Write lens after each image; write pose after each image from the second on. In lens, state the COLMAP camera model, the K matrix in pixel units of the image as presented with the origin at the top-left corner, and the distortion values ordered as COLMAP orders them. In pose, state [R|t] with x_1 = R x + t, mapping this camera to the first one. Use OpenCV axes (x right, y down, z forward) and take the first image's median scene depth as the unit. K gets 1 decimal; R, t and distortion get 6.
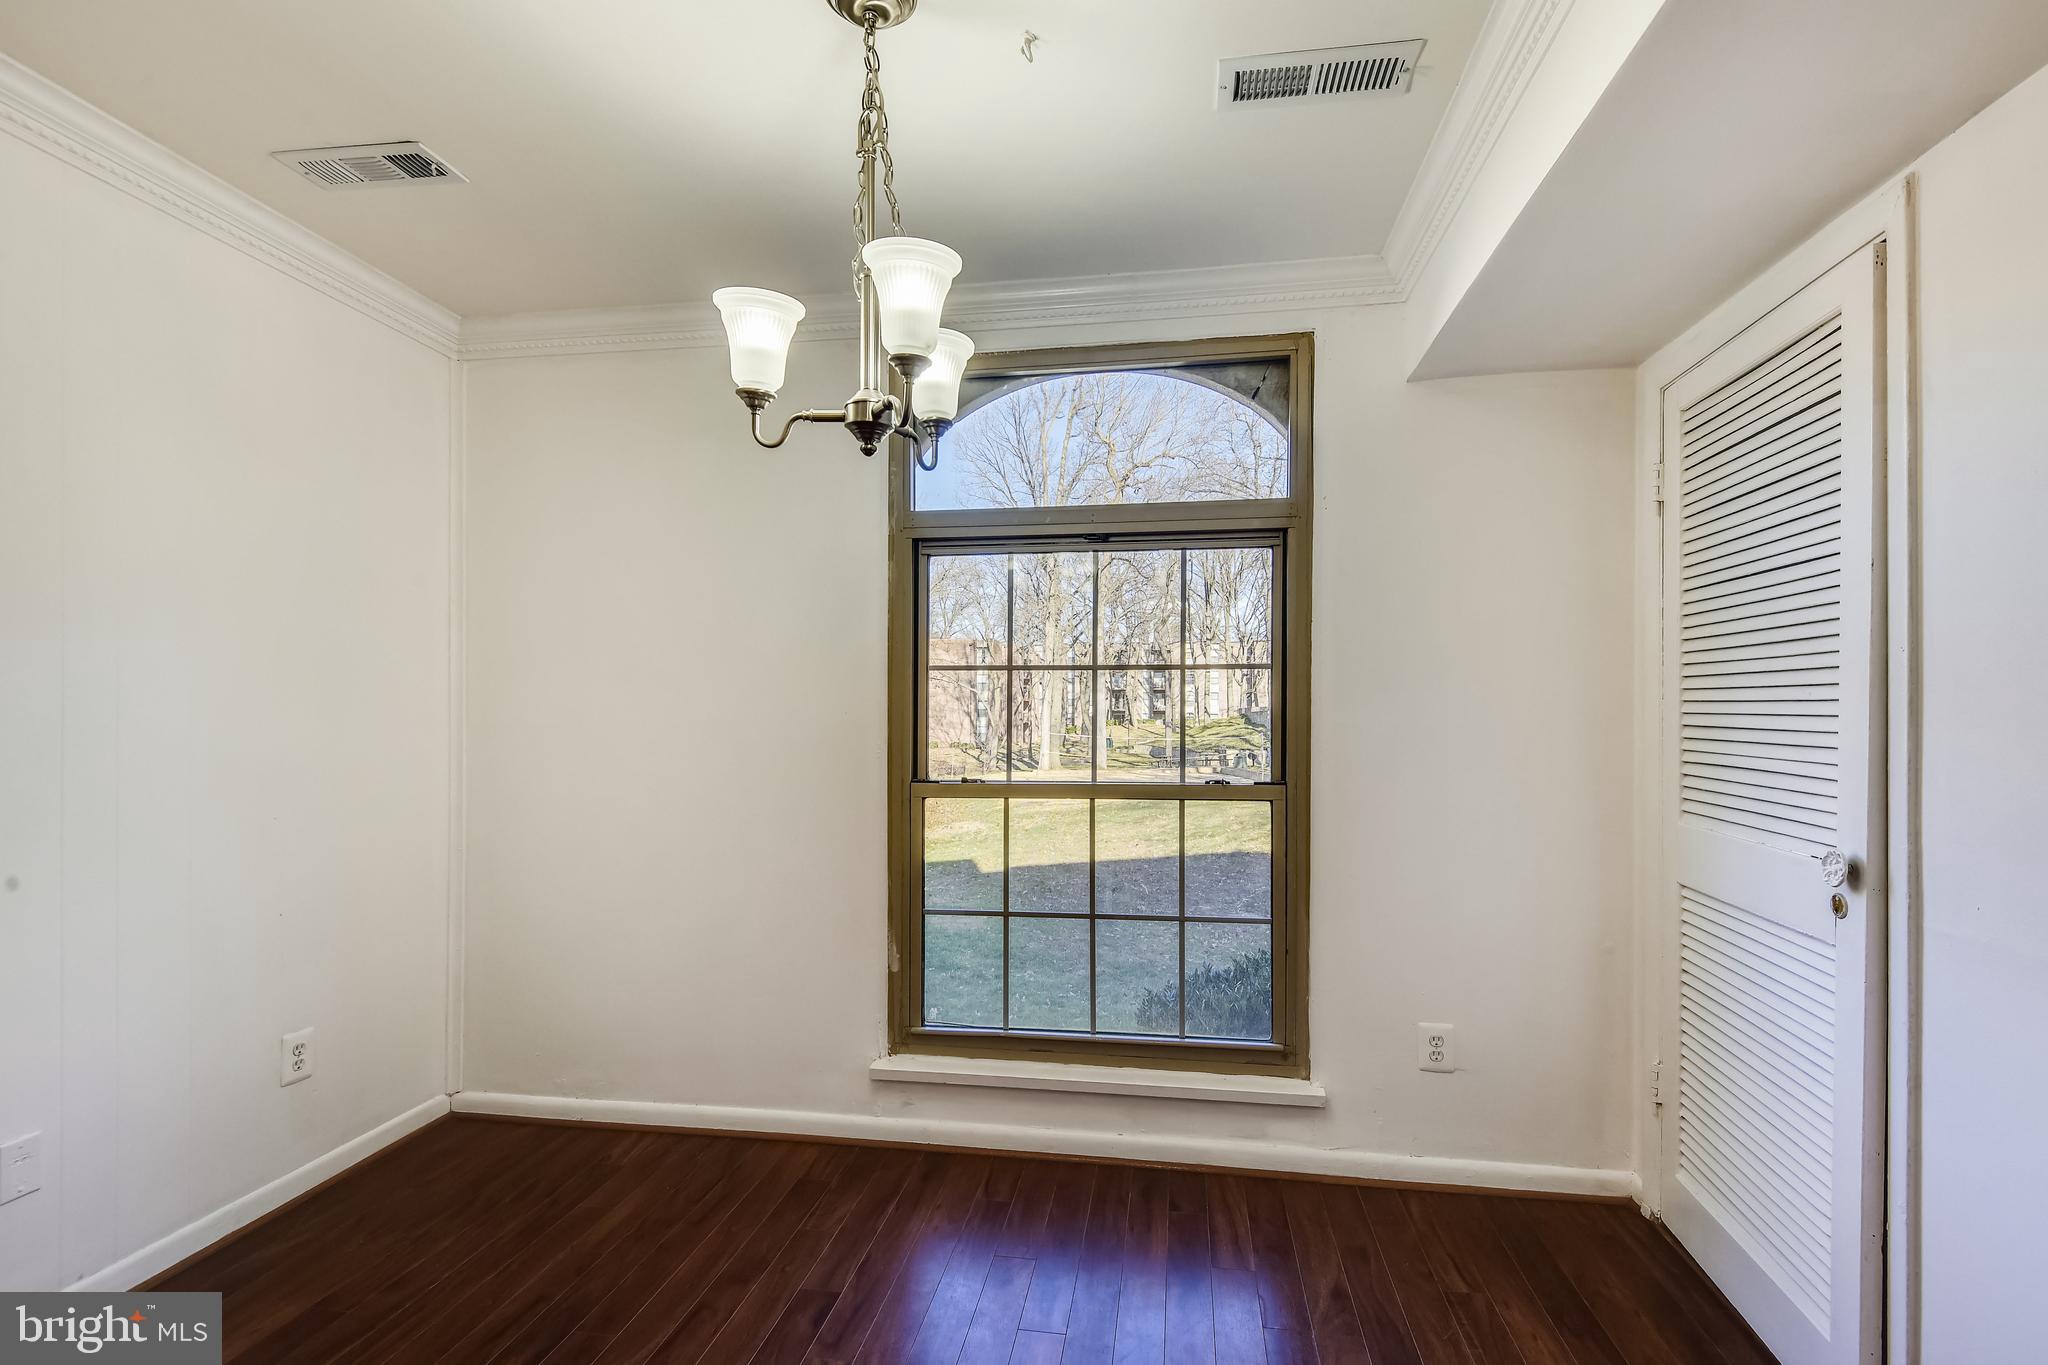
lens RADIAL K [[951.2, 0, 1032.1], [0, 951.2, 712.1], [0, 0, 1]] dist [0.025702, -0.024975]
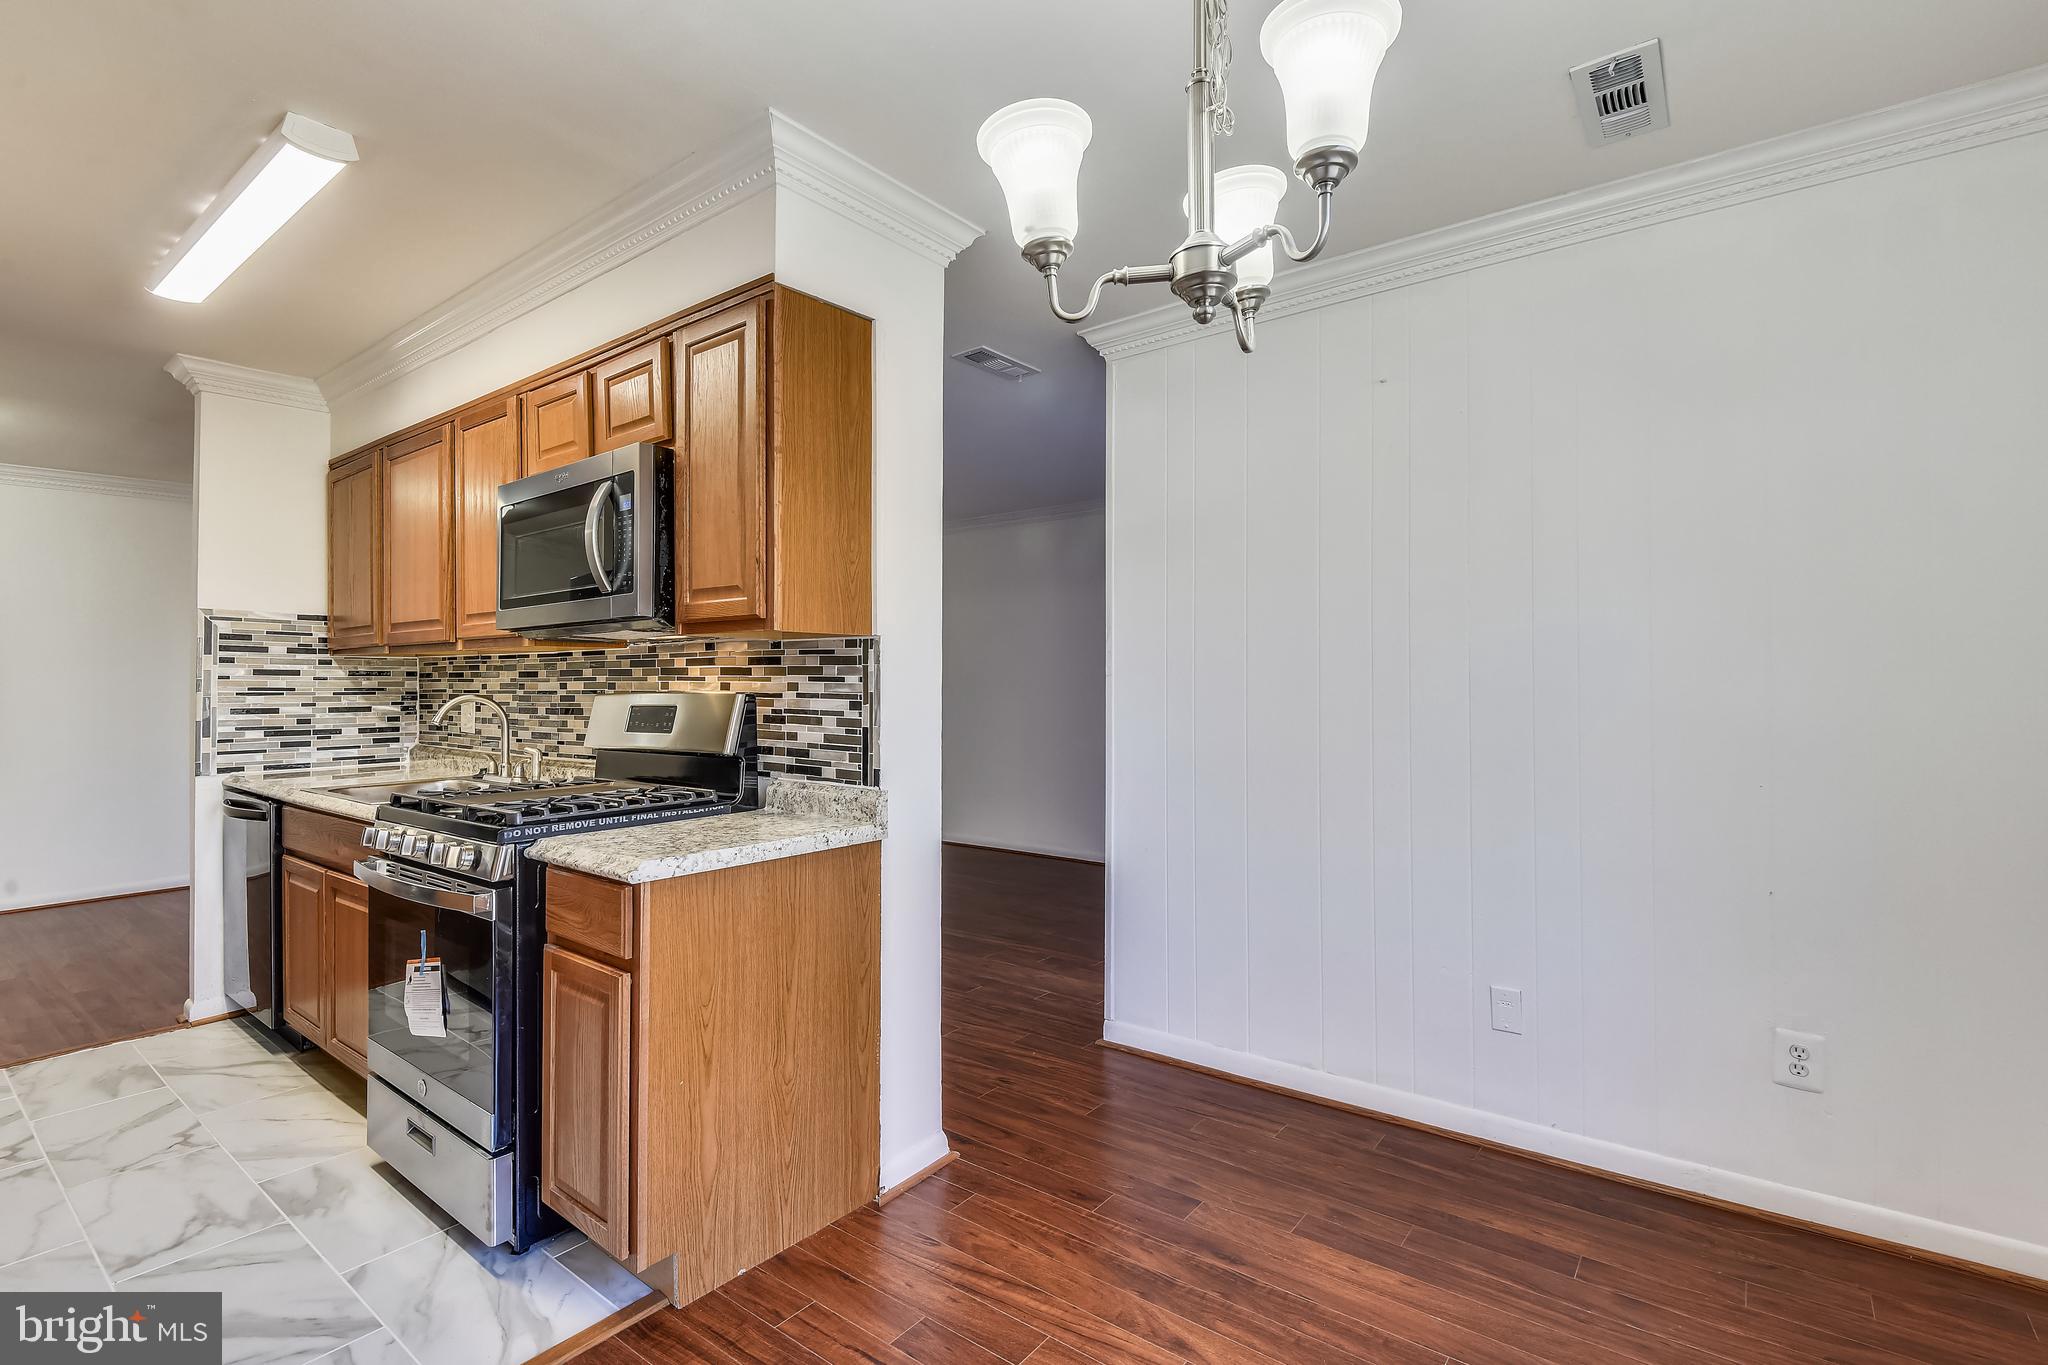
lens RADIAL K [[940.7, 0, 1035.0], [0, 940.7, 670.6], [0, 0, 1]] dist [0.026398, -0.019241]
pose [[-0.479997, -0.013334, -0.877169, 0.324928], [0.009833, 0.999740, -0.020578, 0.007594], [0.877215, -0.018503, -0.479741, 0.743746]]
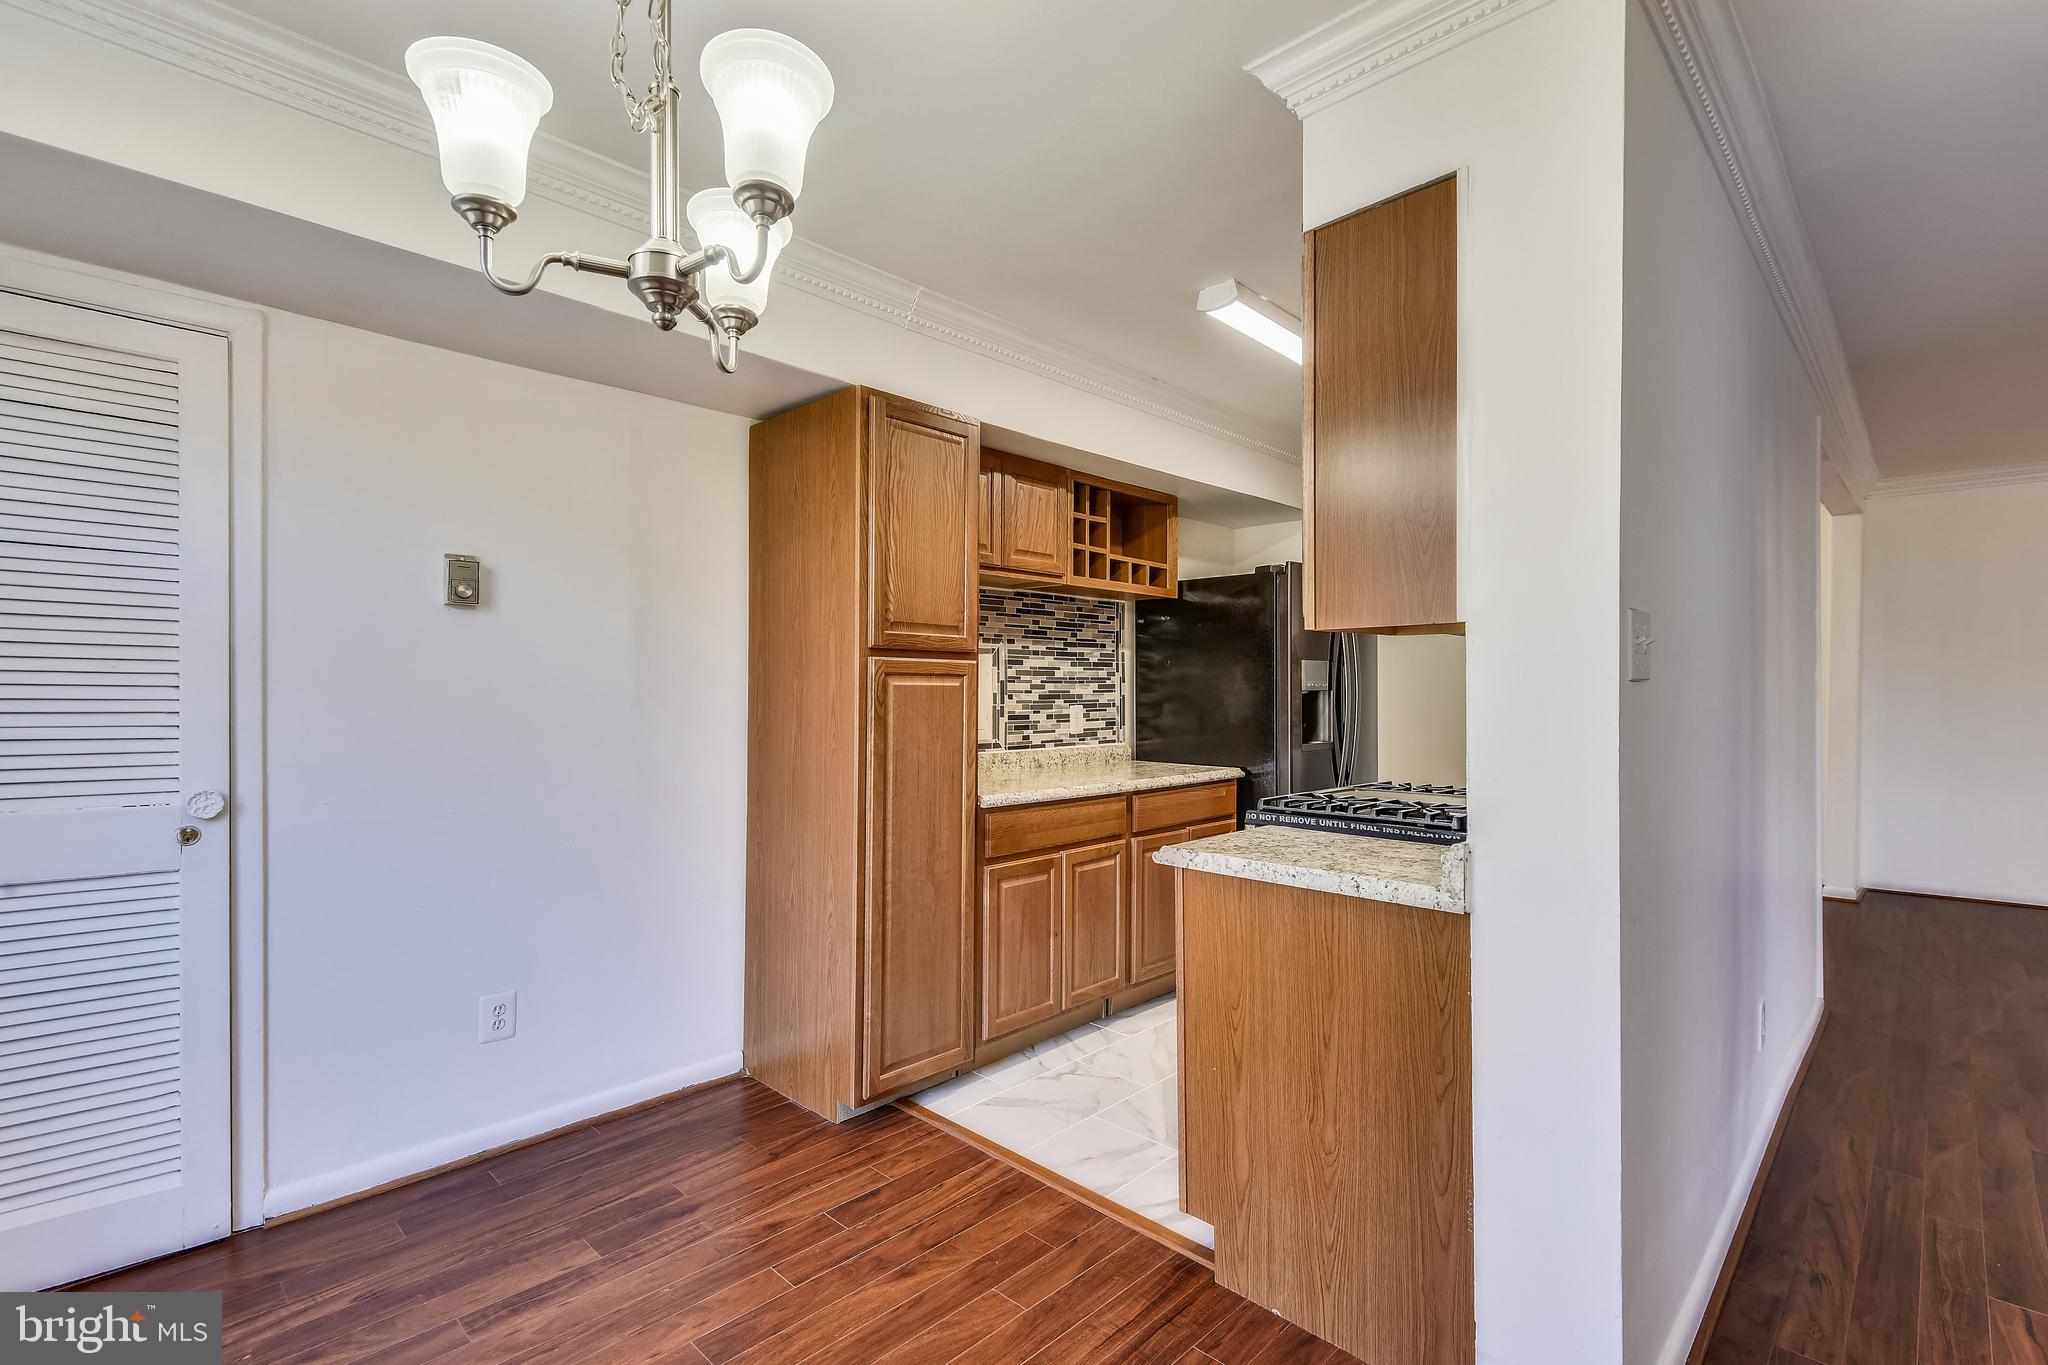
lens RADIAL K [[935.1, 0, 1023.1], [0, 935.1, 690.9], [0, 0, 1]] dist [0.025254, -0.019134]
pose [[-0.812703, -0.002951, 0.582671, -0.494365], [-0.005627, 0.999980, -0.002784, 0.003682], [-0.582651, -0.005541, -0.812703, 0.858909]]
